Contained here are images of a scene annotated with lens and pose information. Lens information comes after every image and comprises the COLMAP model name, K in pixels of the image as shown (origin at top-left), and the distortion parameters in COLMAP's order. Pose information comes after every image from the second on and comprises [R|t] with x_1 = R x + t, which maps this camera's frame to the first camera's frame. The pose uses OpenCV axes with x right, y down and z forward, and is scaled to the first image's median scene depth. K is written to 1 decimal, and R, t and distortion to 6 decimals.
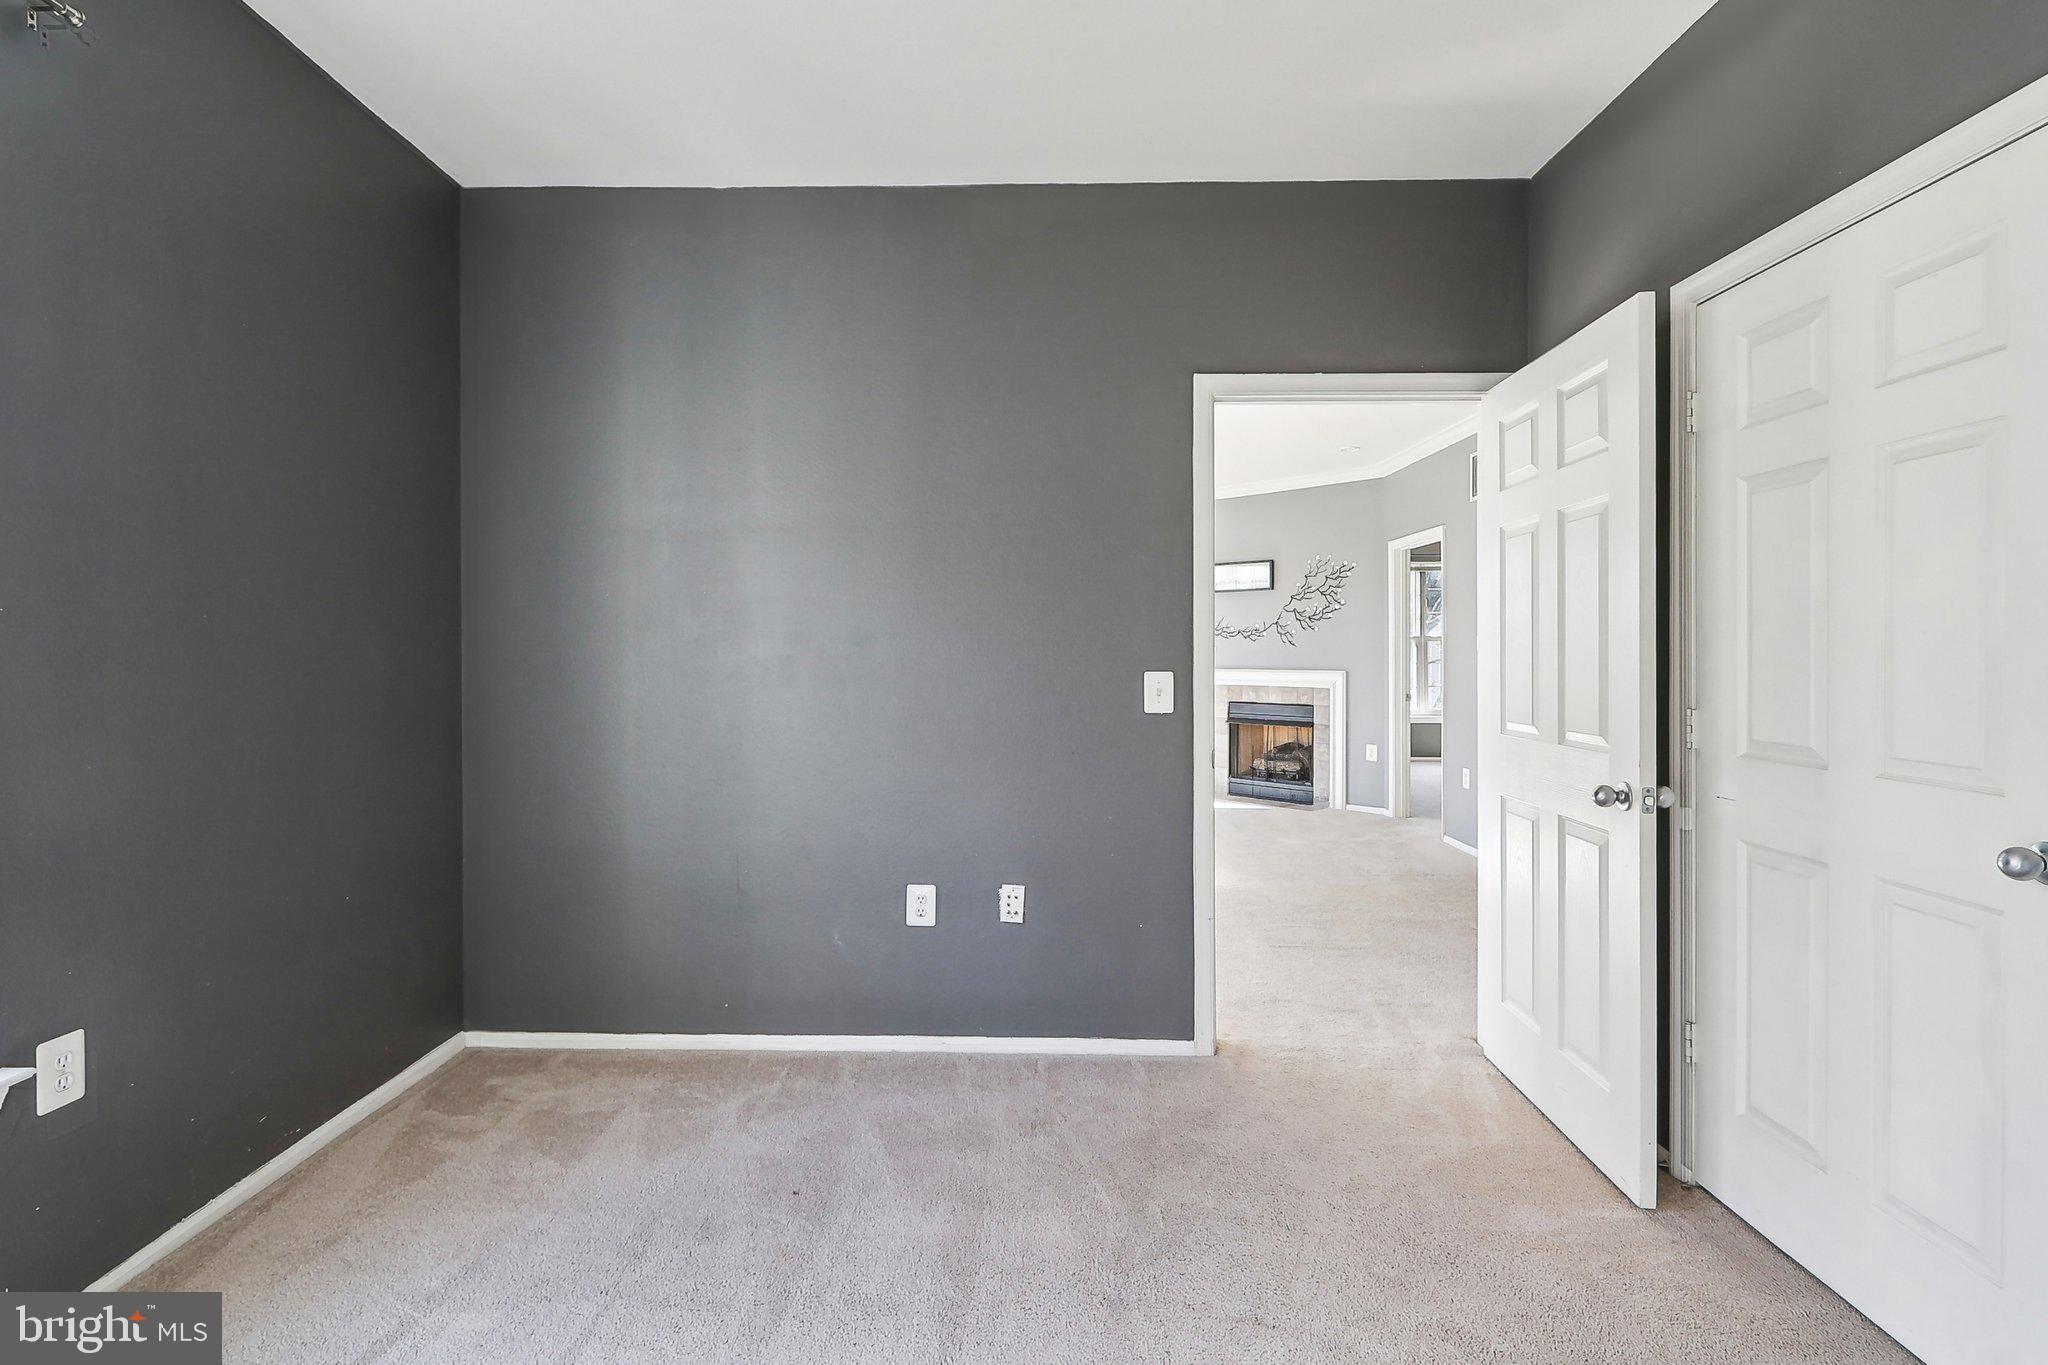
lens RADIAL K [[949.8, 0, 999.8], [0, 949.8, 647.2], [0, 0, 1]] dist [0.000642, -0.001712]
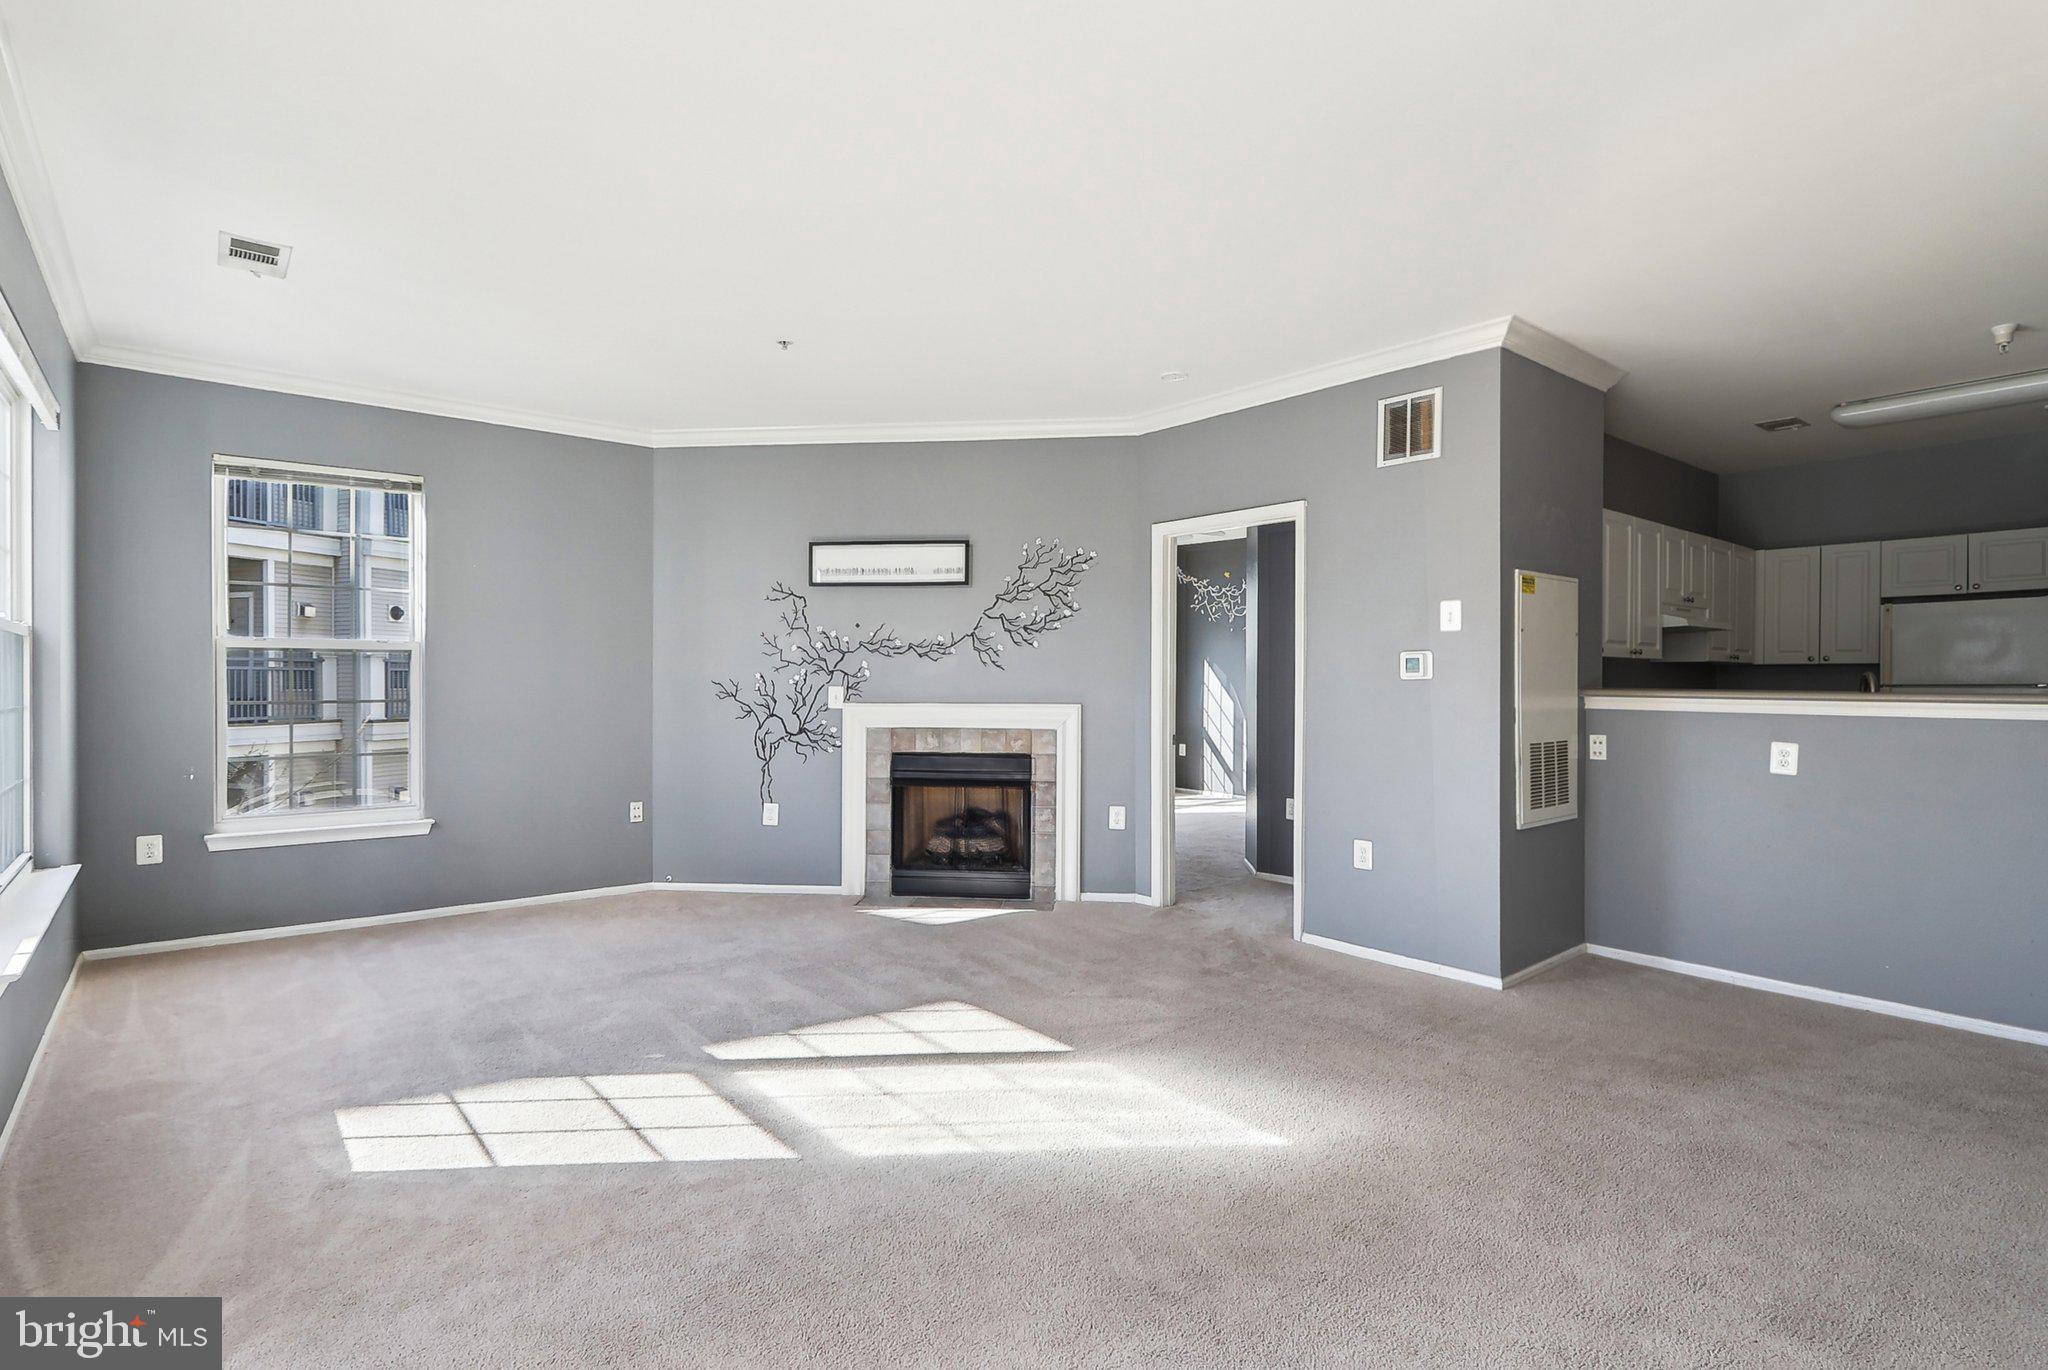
lens RADIAL K [[1011.9, 0, 1003.7], [0, 1011.9, 681.8], [0, 0, 1]] dist [-0.001637, -0.002016]
pose [[0.761715, -0.004372, 0.647898, -0.160773], [-0.005438, 0.999899, 0.013140, -0.001459], [-0.647890, -0.013533, 0.761614, 0.448150]]
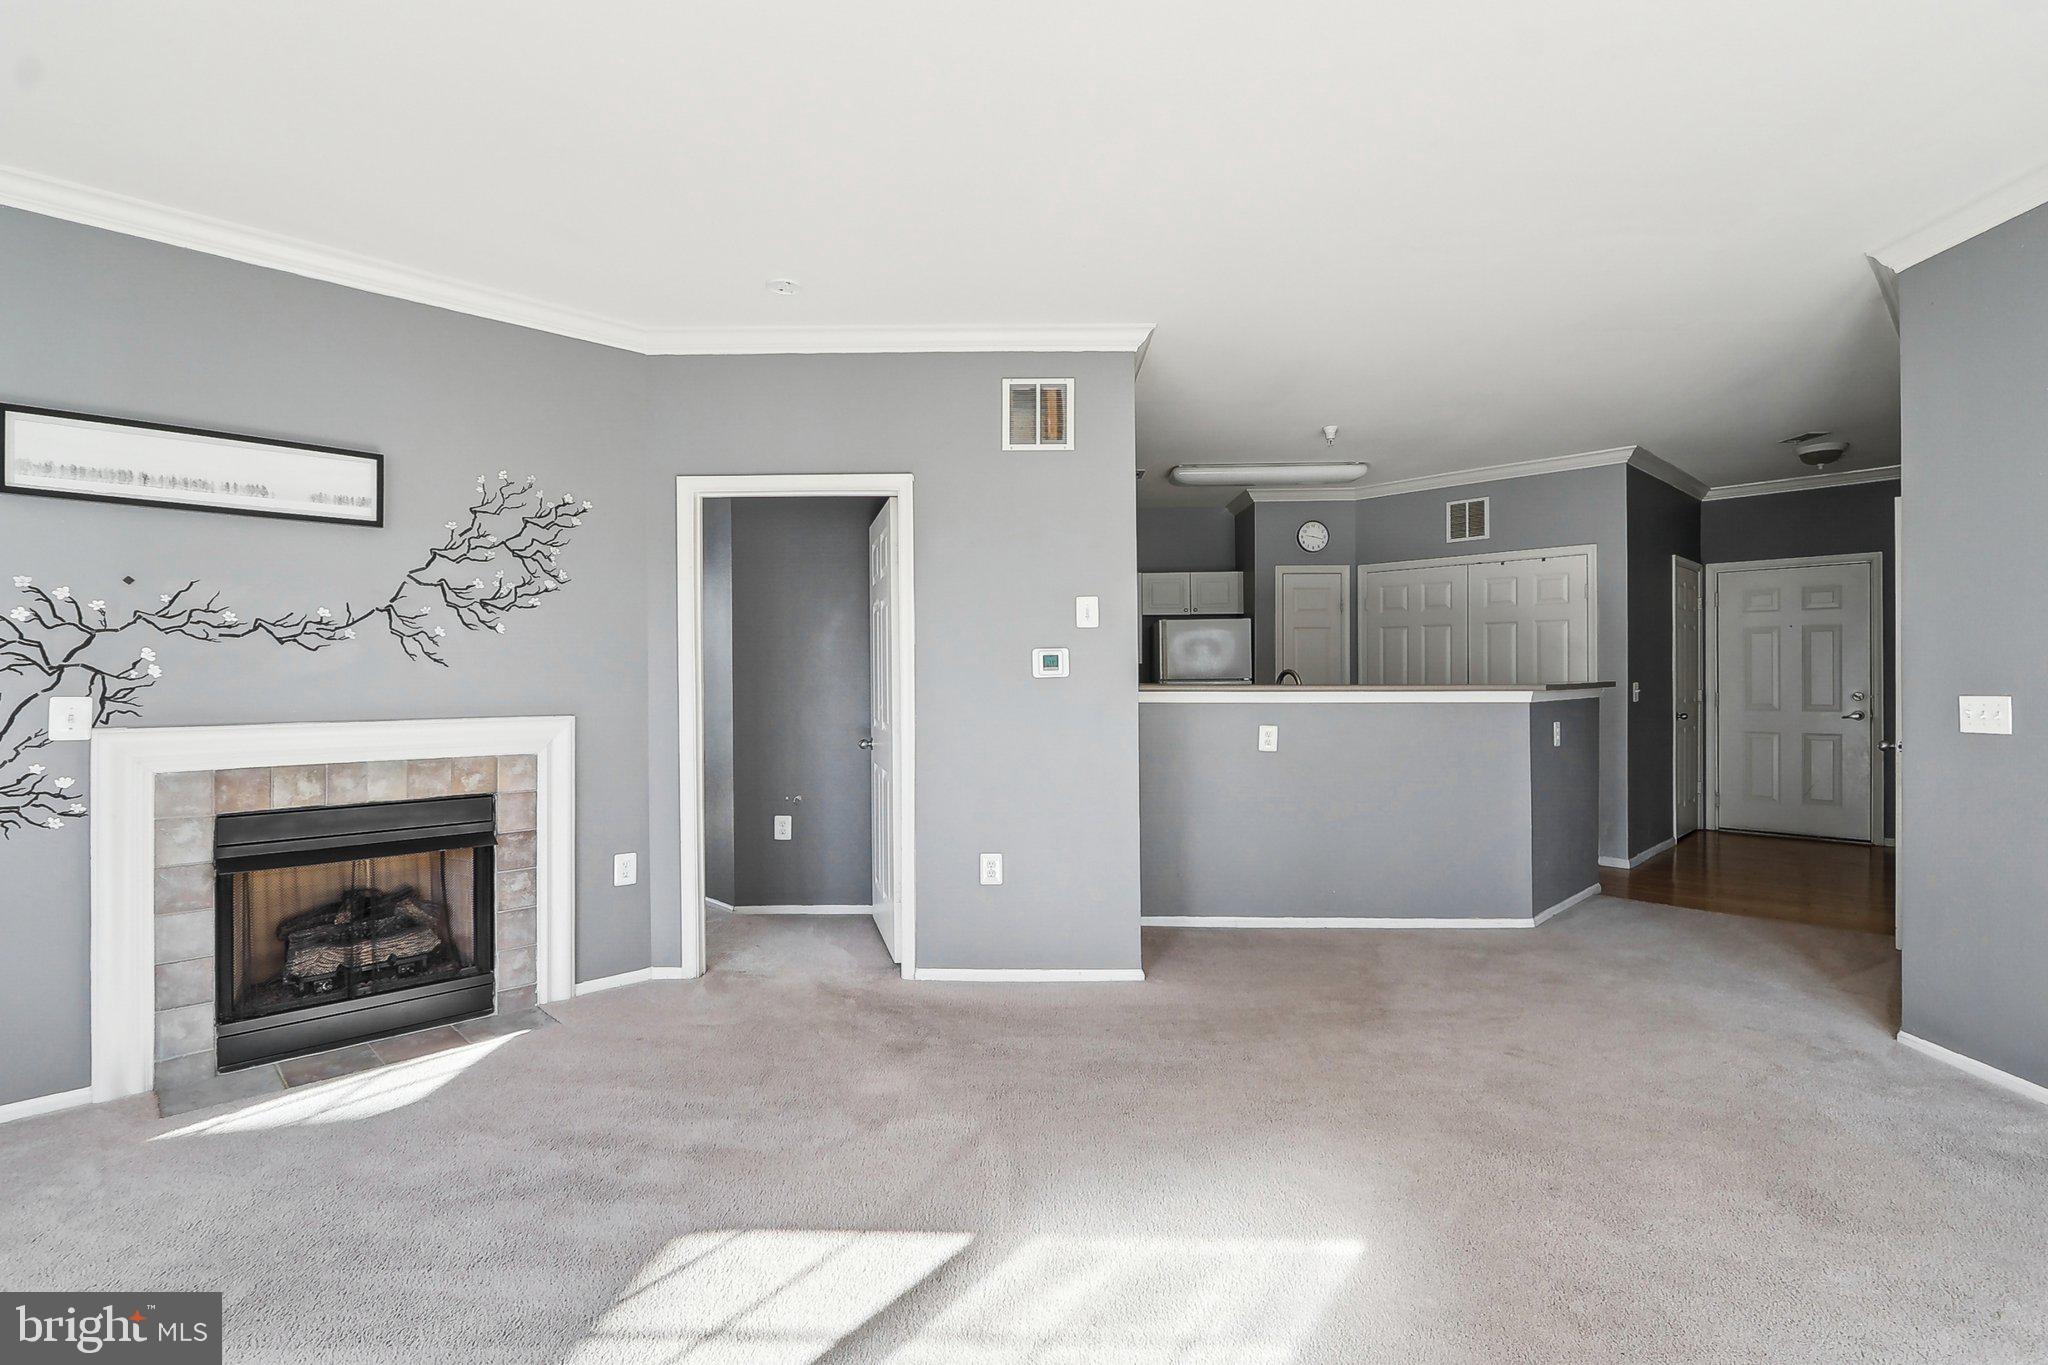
lens RADIAL K [[949.8, 0, 1013.6], [0, 949.8, 679.2], [0, 0, 1]] dist [0.000642, -0.001712]
pose [[-0.000674, -0.002600, 0.999996, -0.127295], [-0.004040, 0.999988, 0.002598, 0.003263], [-0.999992, -0.004039, -0.000685, 0.742785]]
